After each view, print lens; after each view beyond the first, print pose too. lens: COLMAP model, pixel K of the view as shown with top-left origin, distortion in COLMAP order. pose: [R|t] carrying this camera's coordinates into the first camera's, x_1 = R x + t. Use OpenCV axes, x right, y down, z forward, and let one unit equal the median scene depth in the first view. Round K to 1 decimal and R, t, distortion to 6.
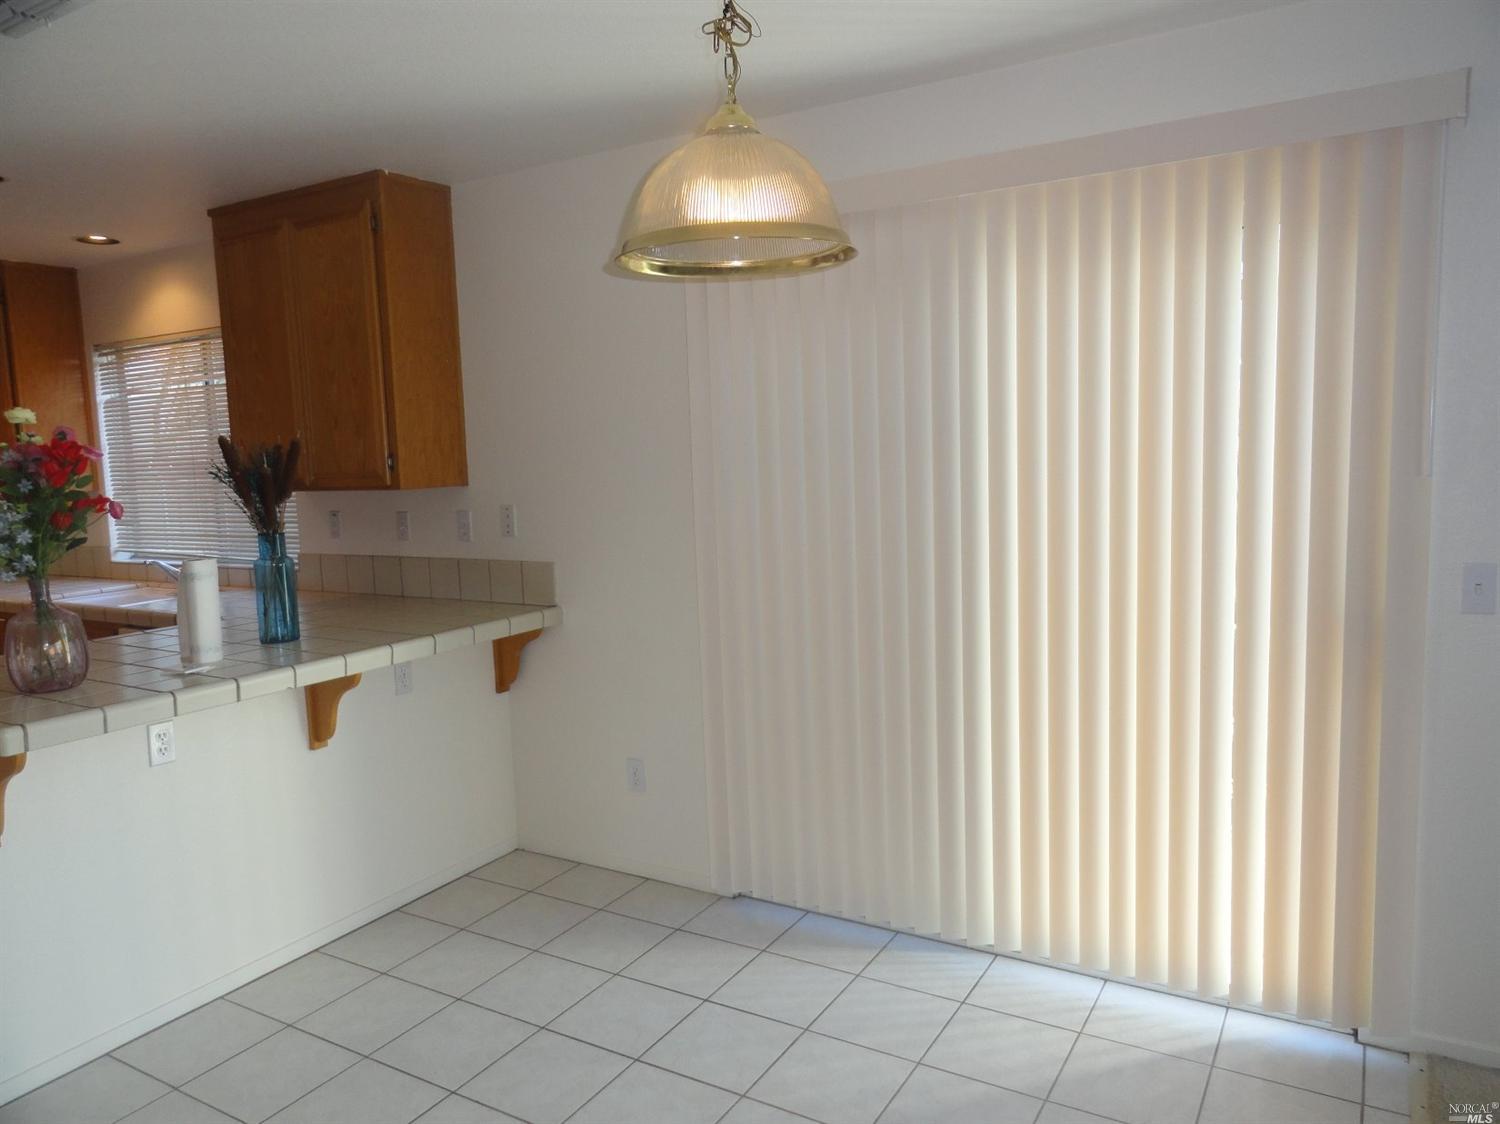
lens RADIAL K [[1055.7, 0, 750.0], [0, 1055.7, 562.0], [0, 0, 1]] dist [0.064212, 0.001092]
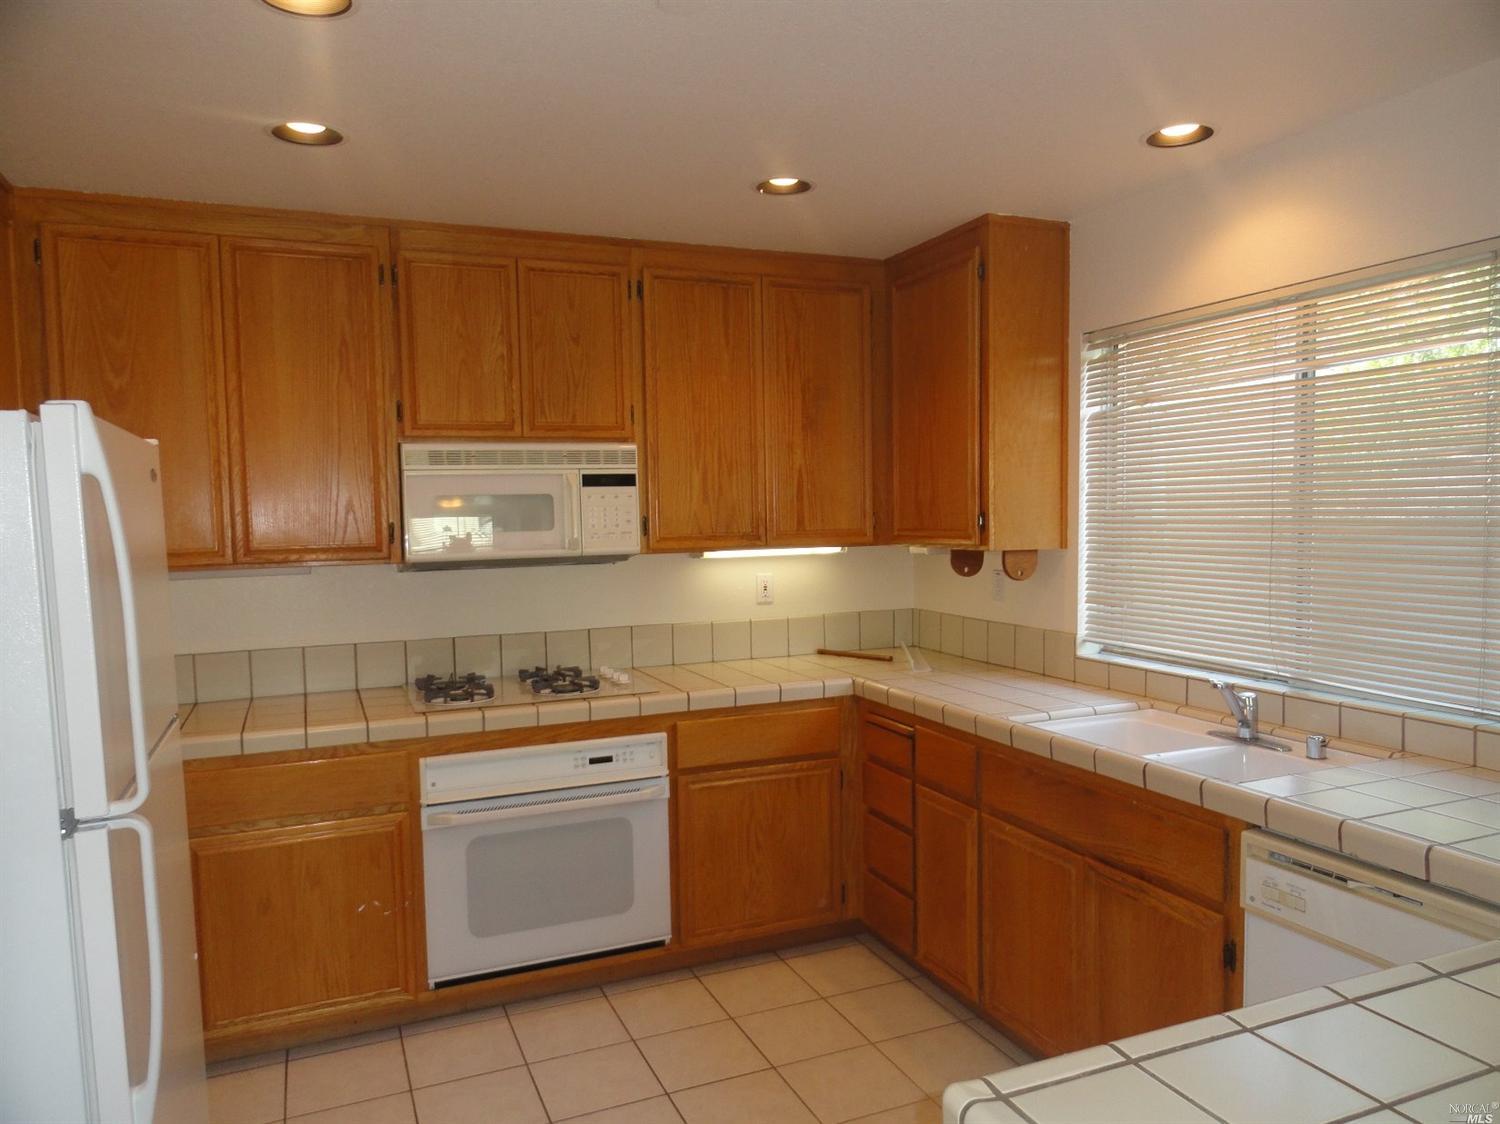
lens RADIAL K [[1055.7, 0, 750.0], [0, 1055.7, 562.0], [0, 0, 1]] dist [0.064212, 0.001092]
pose [[0.906091, 0.035125, -0.421621, -0.505744], [-0.060092, 0.997129, -0.046071, -0.016365], [0.418793, 0.067081, 0.905601, 0.324144]]
